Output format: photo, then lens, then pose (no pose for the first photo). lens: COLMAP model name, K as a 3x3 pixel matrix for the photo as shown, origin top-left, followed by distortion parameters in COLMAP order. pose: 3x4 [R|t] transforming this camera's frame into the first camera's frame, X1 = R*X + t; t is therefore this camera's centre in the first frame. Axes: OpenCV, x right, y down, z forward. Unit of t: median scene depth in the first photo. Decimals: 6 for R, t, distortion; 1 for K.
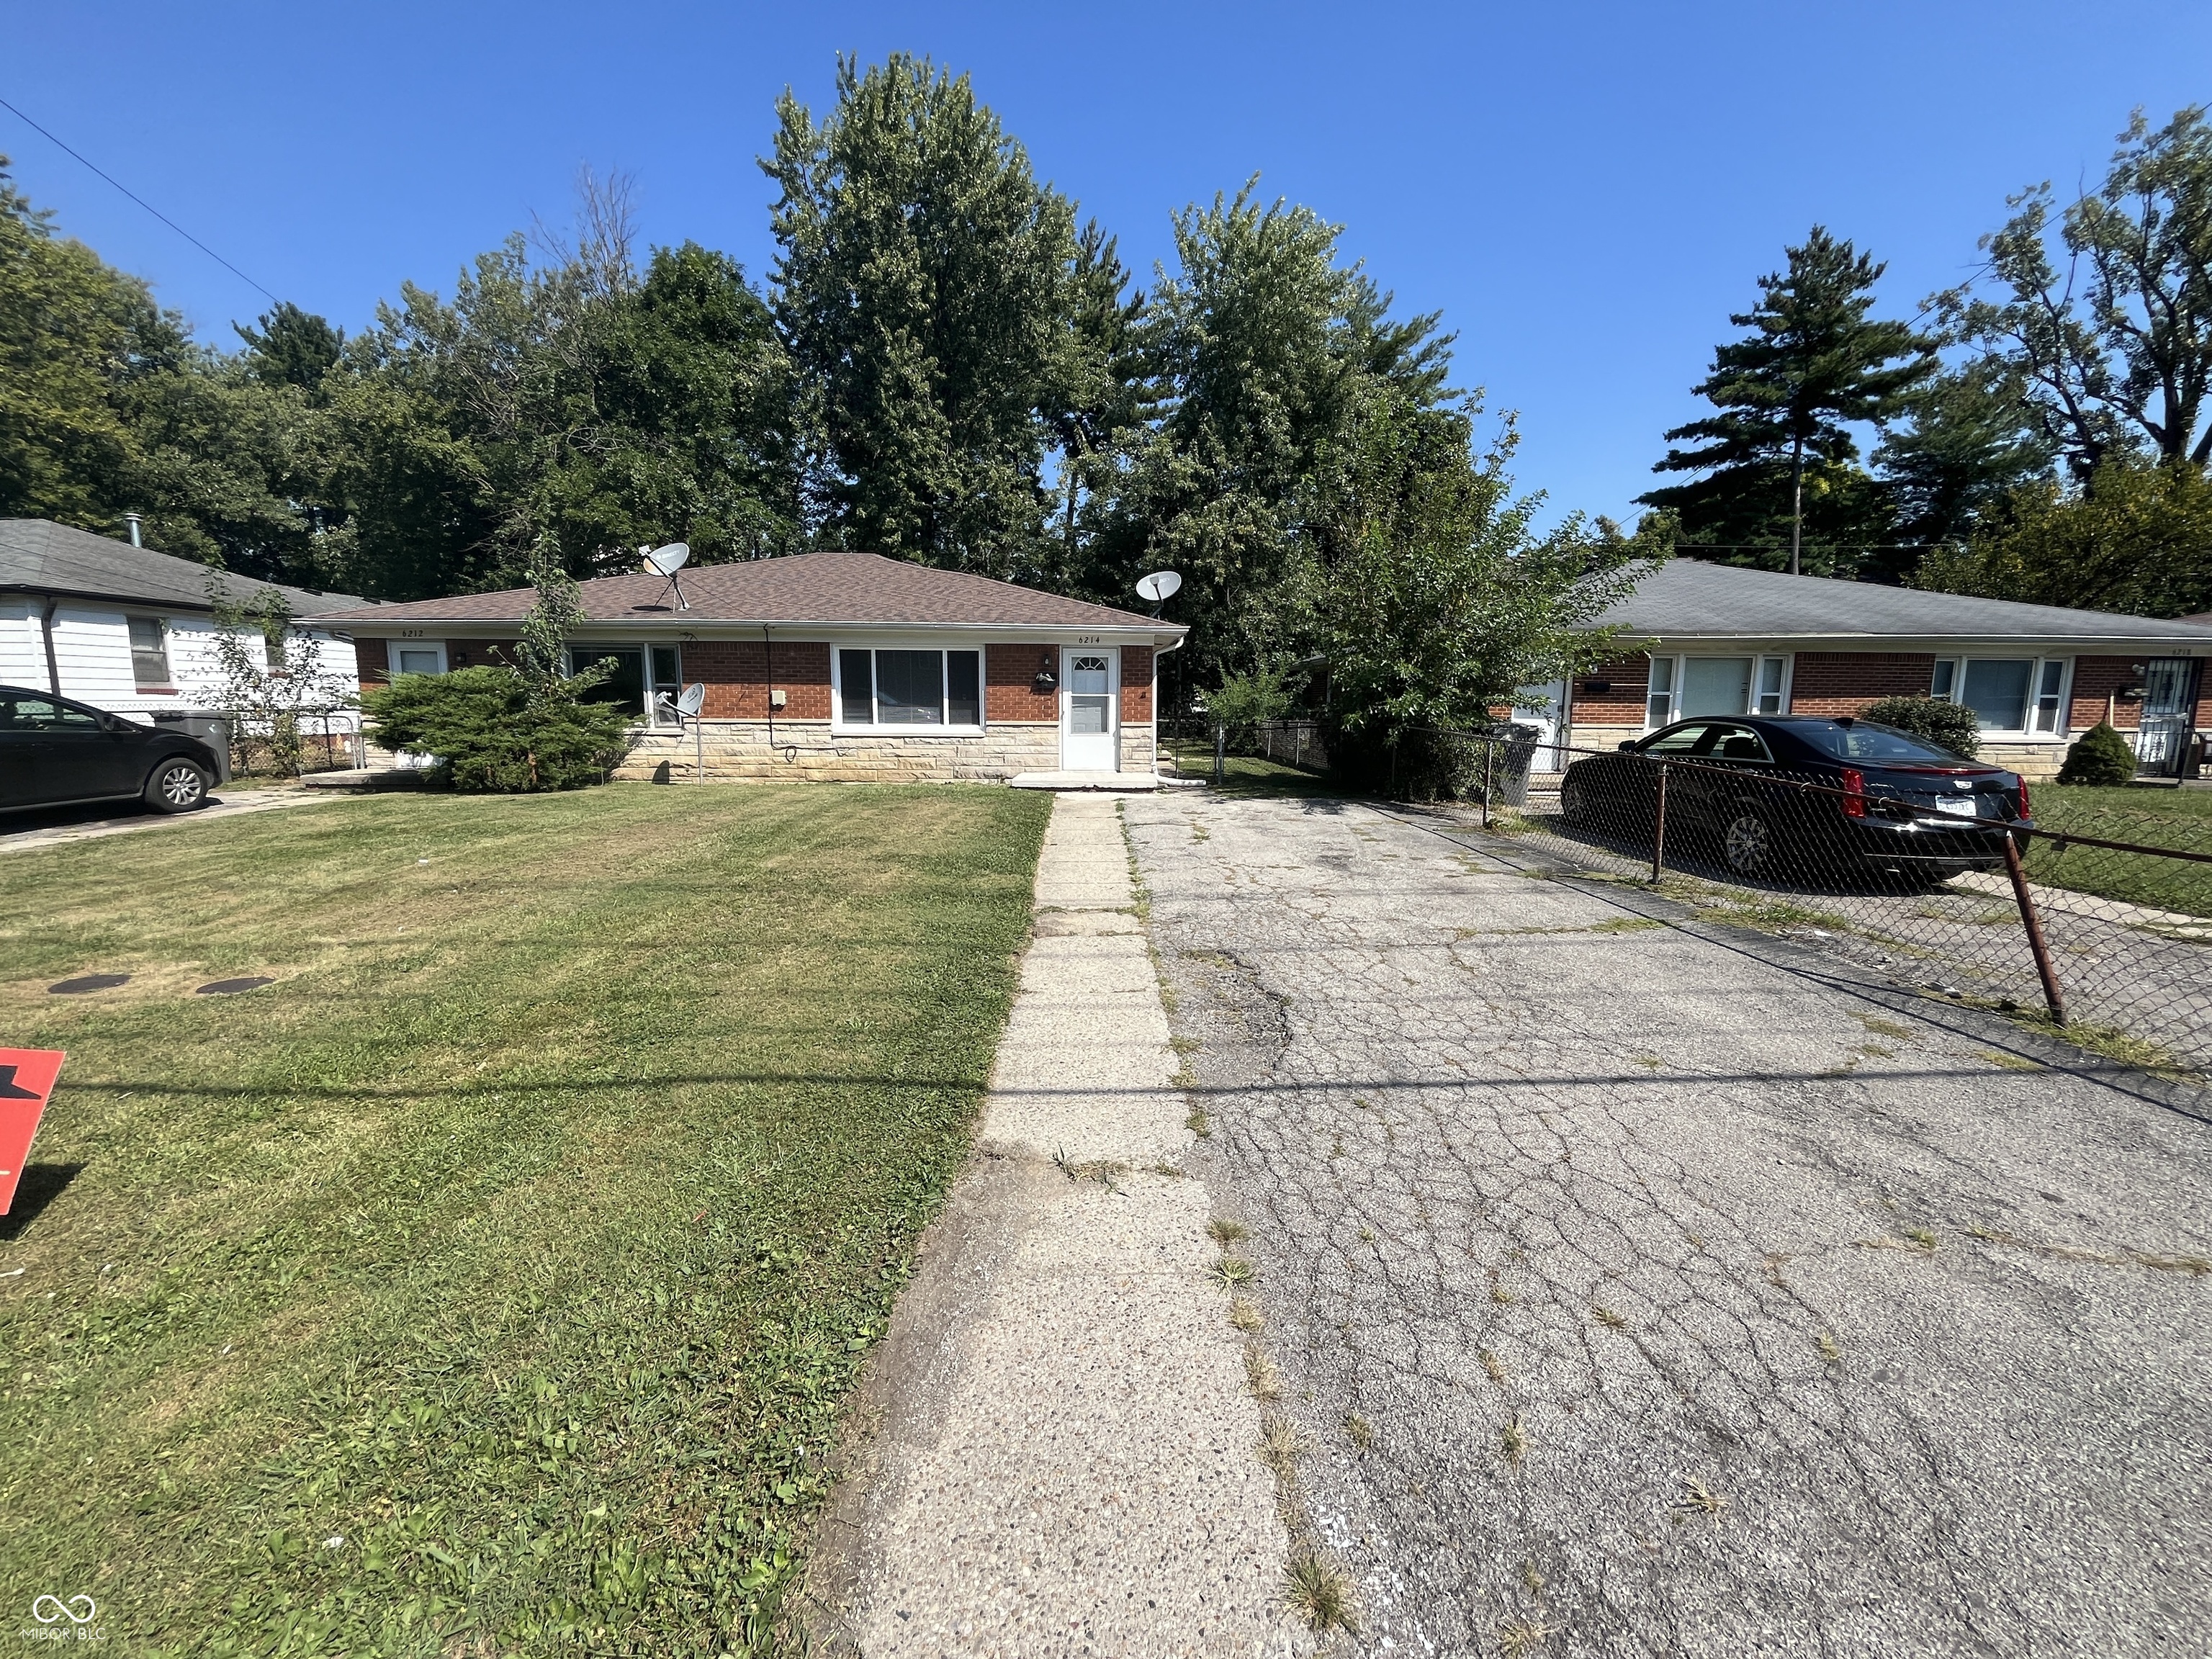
lens RADIAL K [[896.8, 0, 1108.8], [0, 896.8, 833.0], [0, 0, 1]] dist [0.003802, 0.000156]
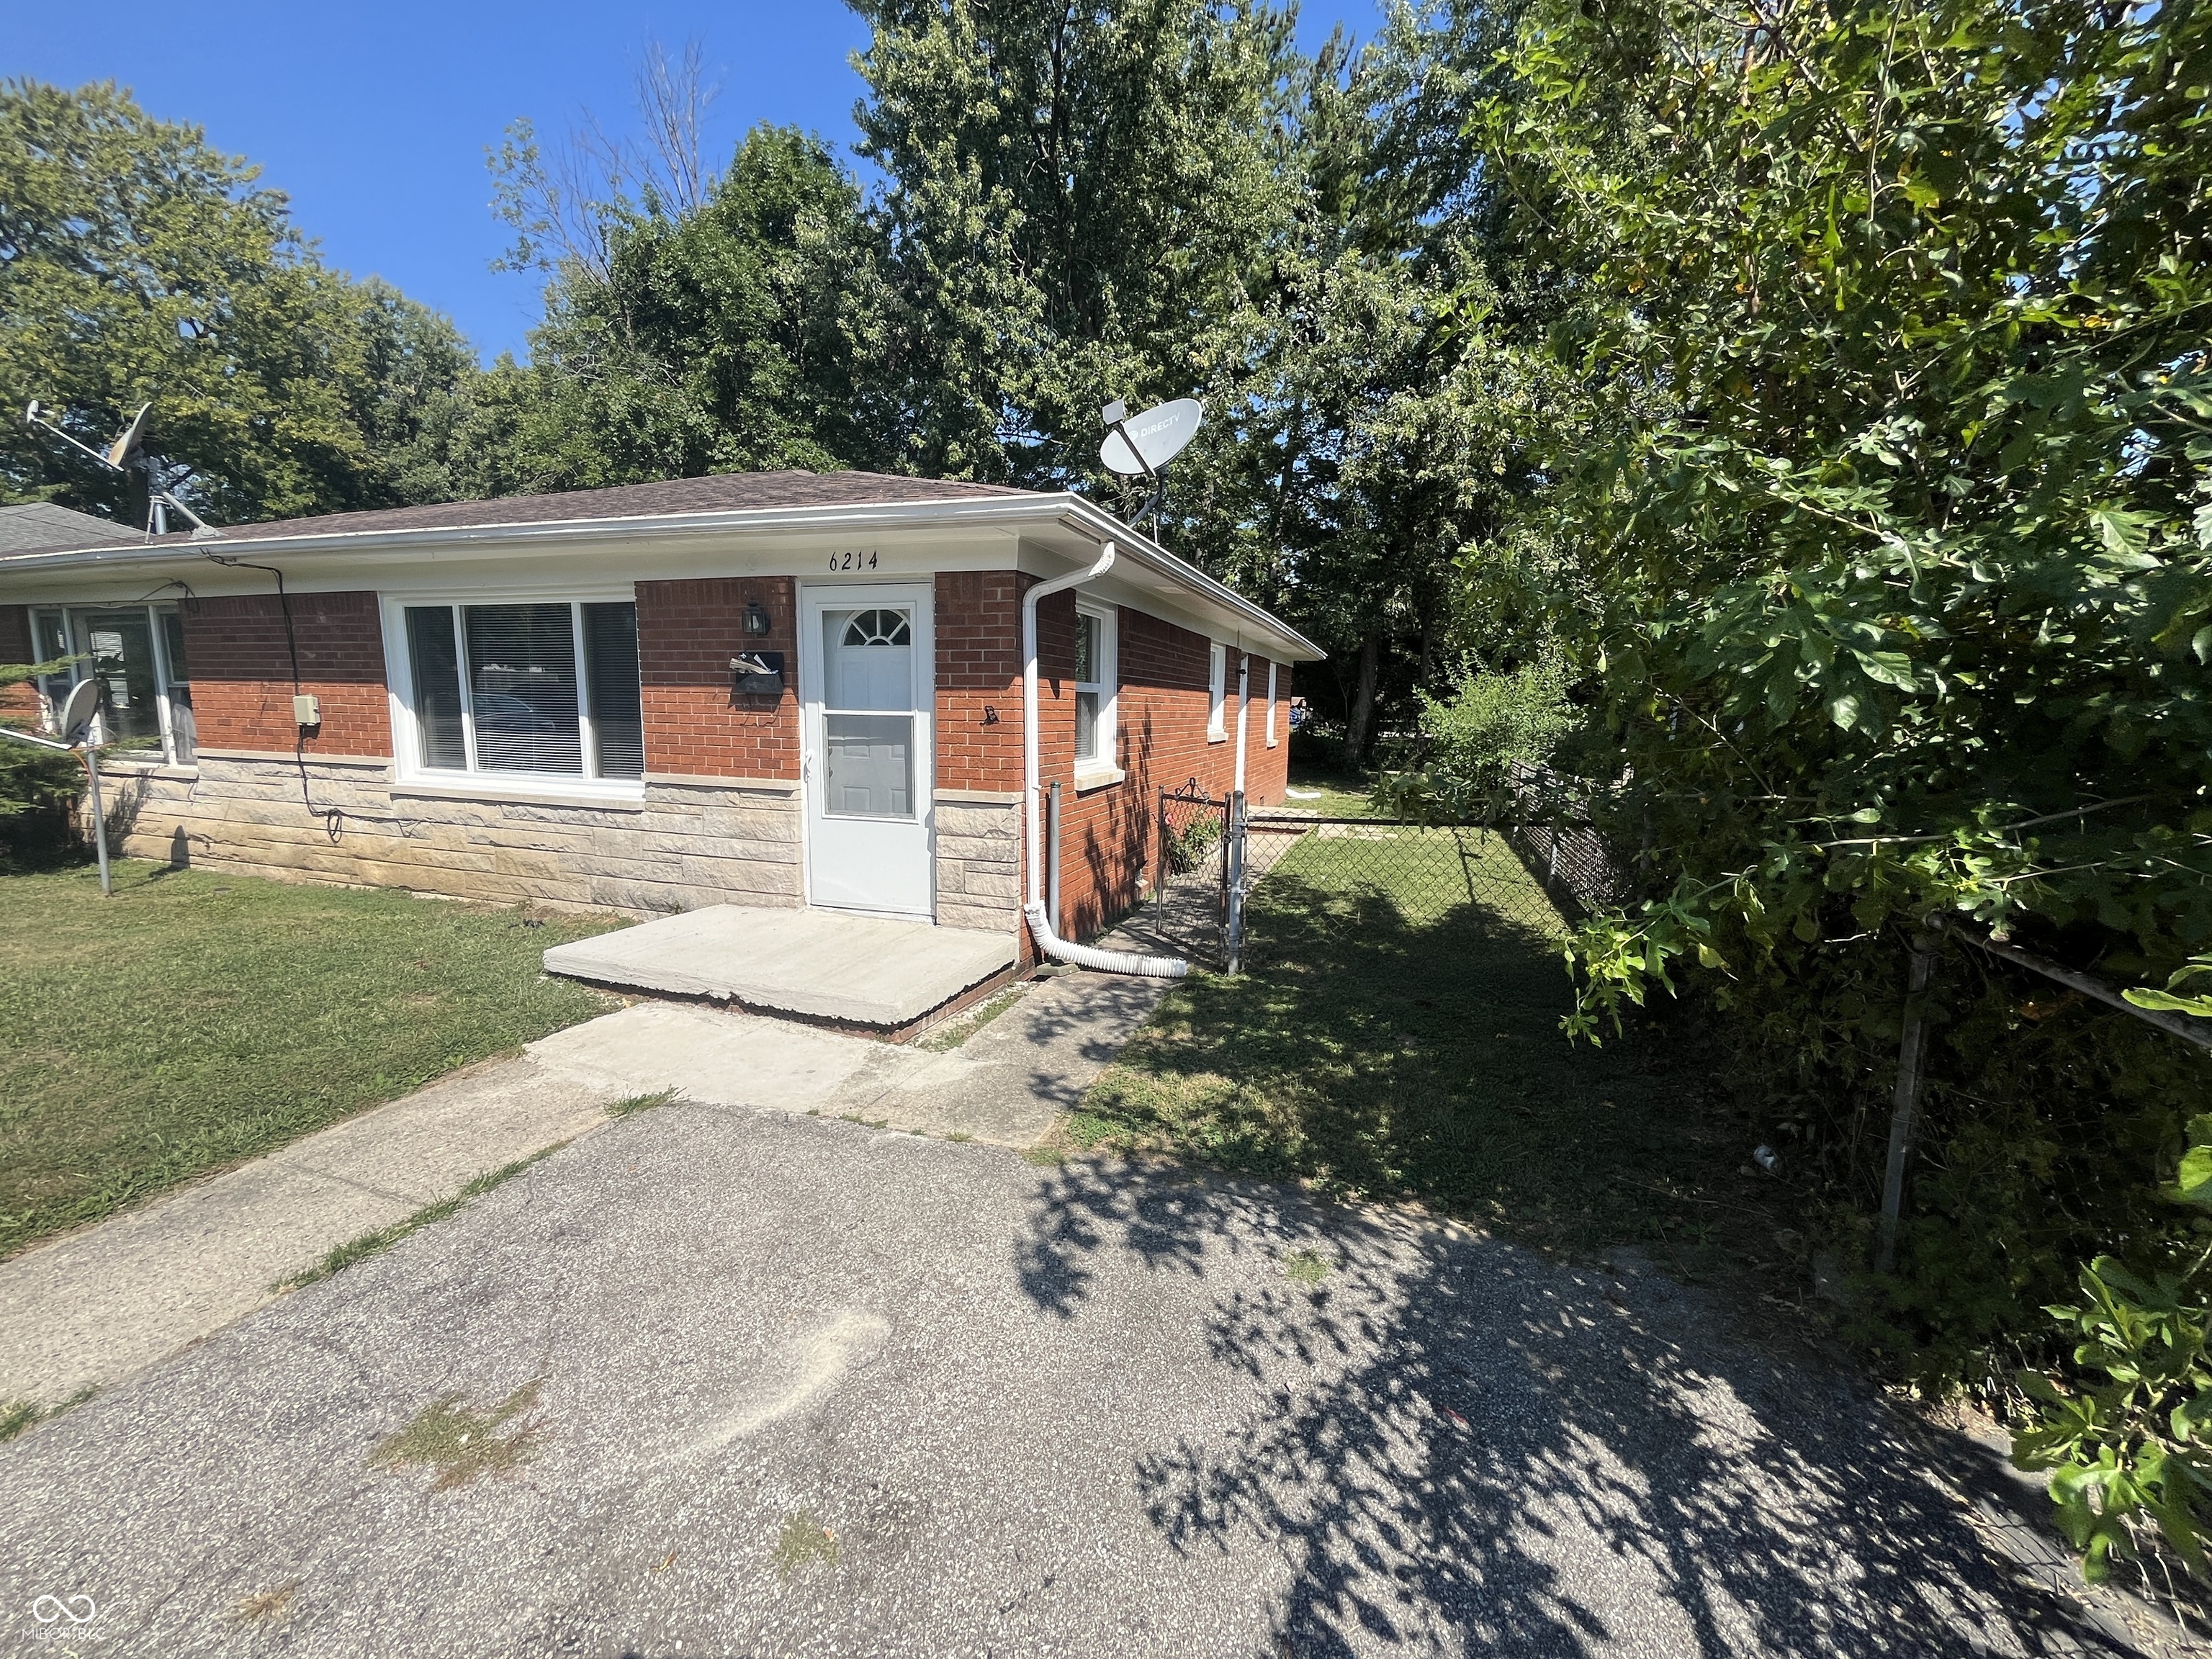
lens RADIAL K [[896.8, 0, 1101.3], [0, 896.8, 820.1], [0, 0, 1]] dist [0.003802, 0.000156]
pose [[0.937940, 0.052778, -0.342759, 0.197589], [-0.058203, 0.998289, -0.005551, -0.112822], [0.341879, 0.025156, 0.939407, 0.685573]]
